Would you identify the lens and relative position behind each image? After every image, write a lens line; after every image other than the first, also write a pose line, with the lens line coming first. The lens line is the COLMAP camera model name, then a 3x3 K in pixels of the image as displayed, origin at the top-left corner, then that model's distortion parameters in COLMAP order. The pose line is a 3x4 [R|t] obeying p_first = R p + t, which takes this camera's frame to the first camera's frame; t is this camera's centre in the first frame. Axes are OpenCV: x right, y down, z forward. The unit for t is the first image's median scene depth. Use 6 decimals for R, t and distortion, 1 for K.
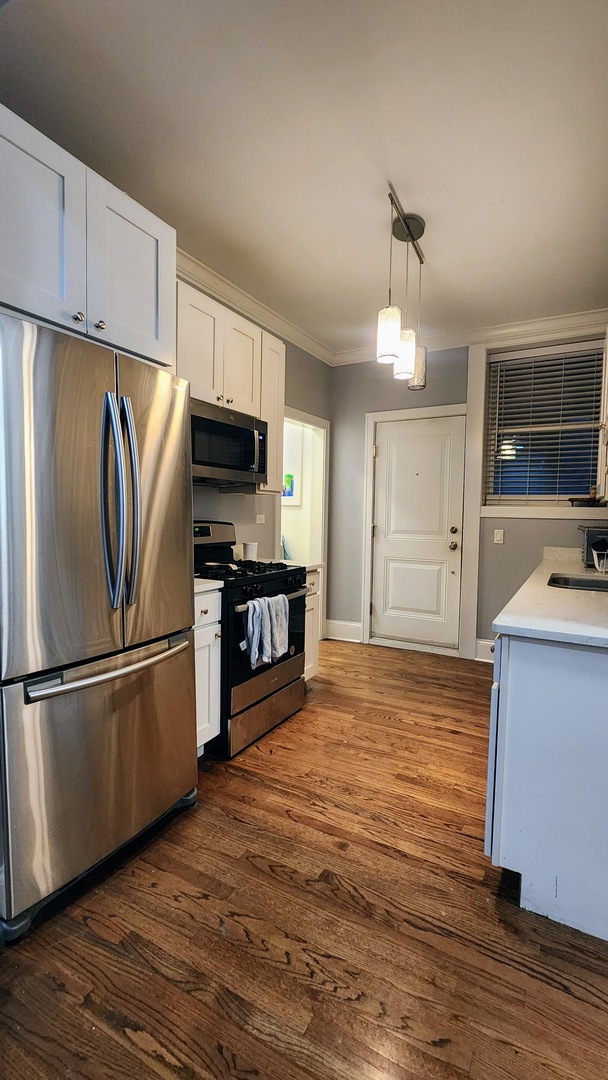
lens RADIAL K [[488.9, 0, 304.0], [0, 488.9, 541.2], [0, 0, 1]] dist [0.001488, 0.000244]
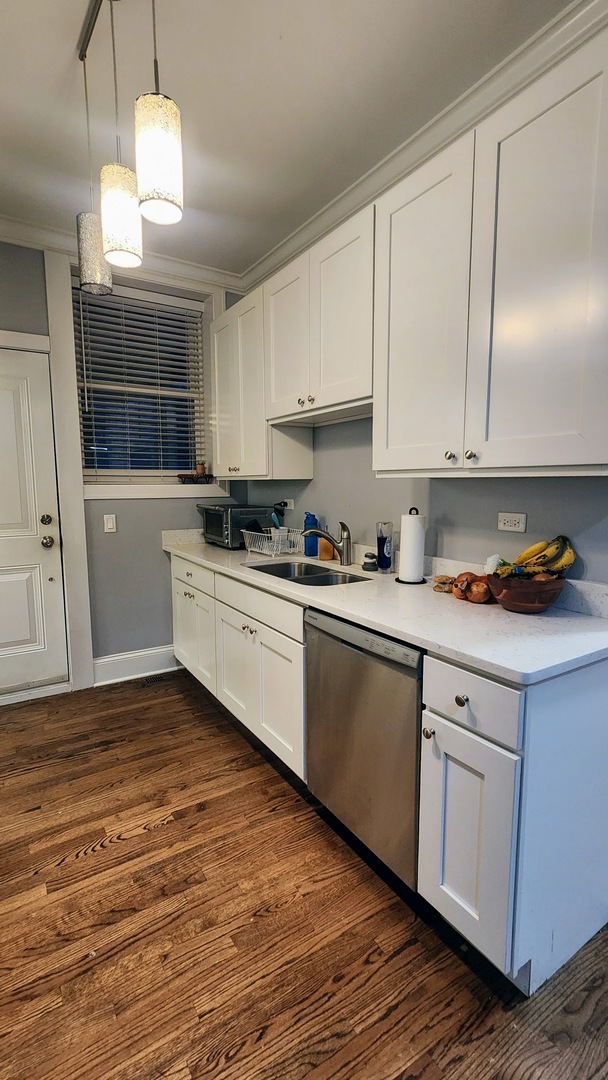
lens RADIAL K [[488.9, 0, 303.4], [0, 488.9, 538.4], [0, 0, 1]] dist [0.001488, 0.000244]
pose [[0.475832, -0.118654, 0.871496, -0.152469], [0.061013, 0.992925, 0.101874, -0.051290], [-0.877417, 0.004697, 0.479705, 0.391637]]
